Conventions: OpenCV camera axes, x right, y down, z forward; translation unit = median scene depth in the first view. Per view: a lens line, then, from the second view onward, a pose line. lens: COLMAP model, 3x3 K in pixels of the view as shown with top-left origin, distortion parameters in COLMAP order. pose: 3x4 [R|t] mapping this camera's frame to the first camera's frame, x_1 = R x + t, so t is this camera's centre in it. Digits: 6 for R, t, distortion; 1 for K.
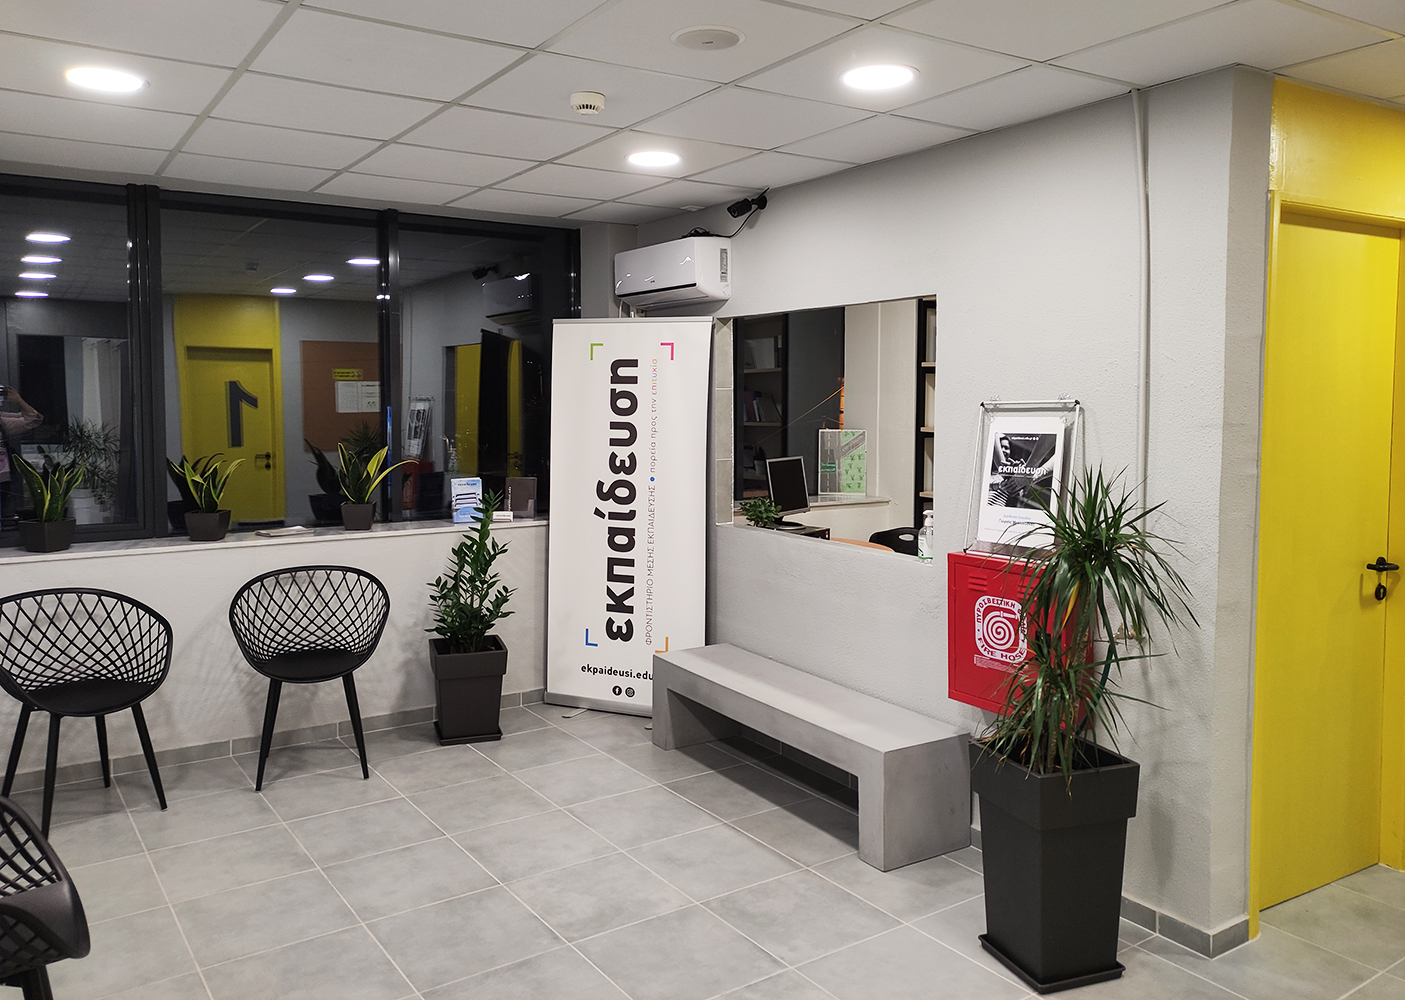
lens RADIAL K [[1108.1, 0, 694.8], [0, 1108.1, 496.6], [0, 0, 1]] dist [0.027526, -0.001326]
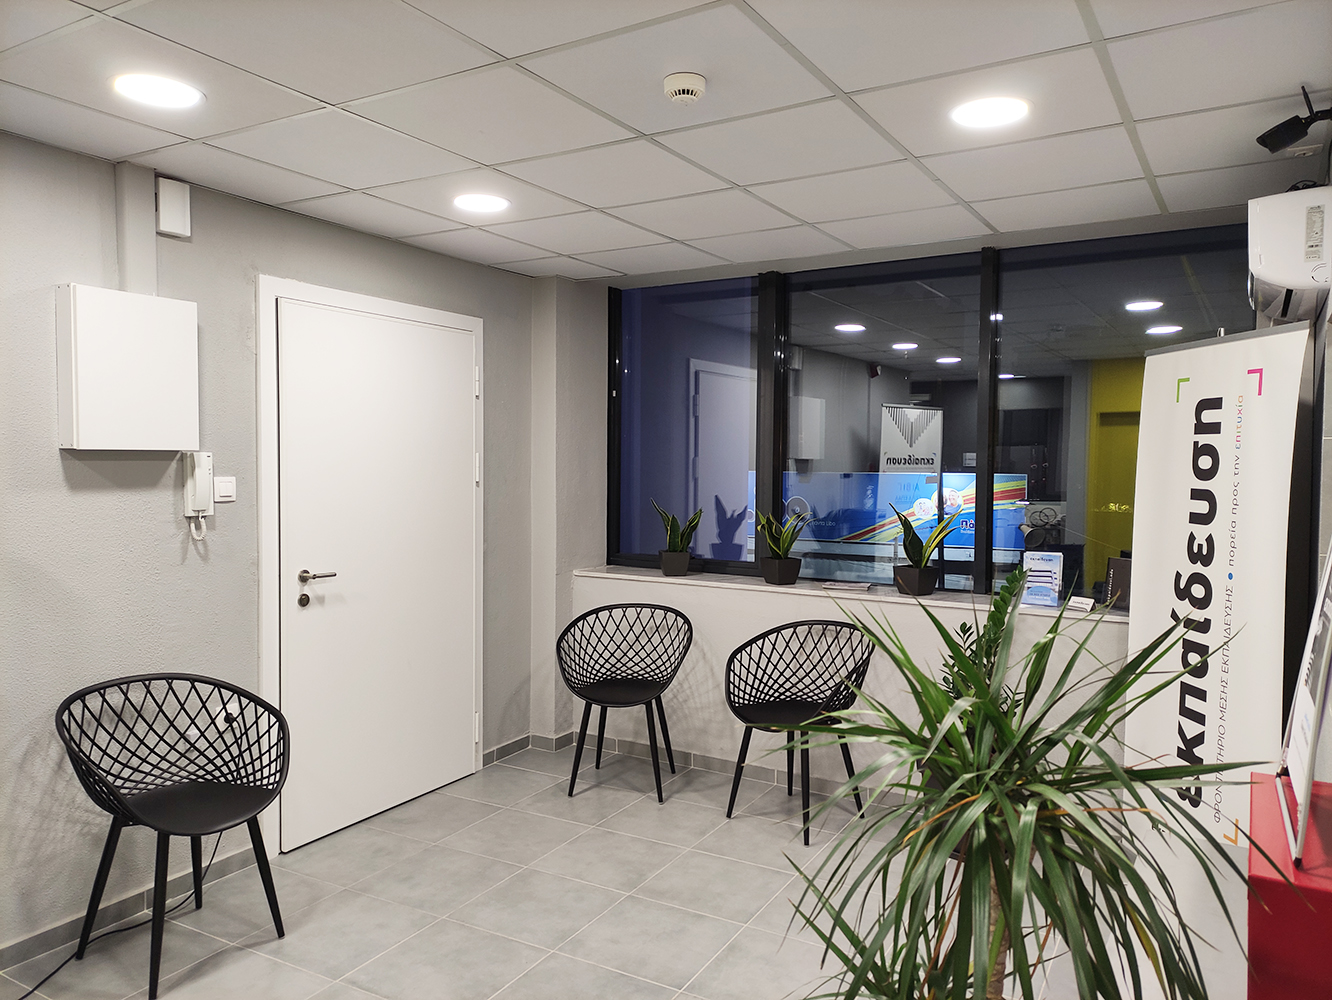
lens RADIAL K [[1000.8, 0, 664.2], [0, 1000.8, 513.1], [0, 0, 1]] dist [0.099578, -0.003287]
pose [[0.441387, 0.050654, -0.895886, 0.398544], [-0.108906, 0.994049, 0.002548, -0.019191], [0.890683, 0.096443, 0.444277, 0.456180]]
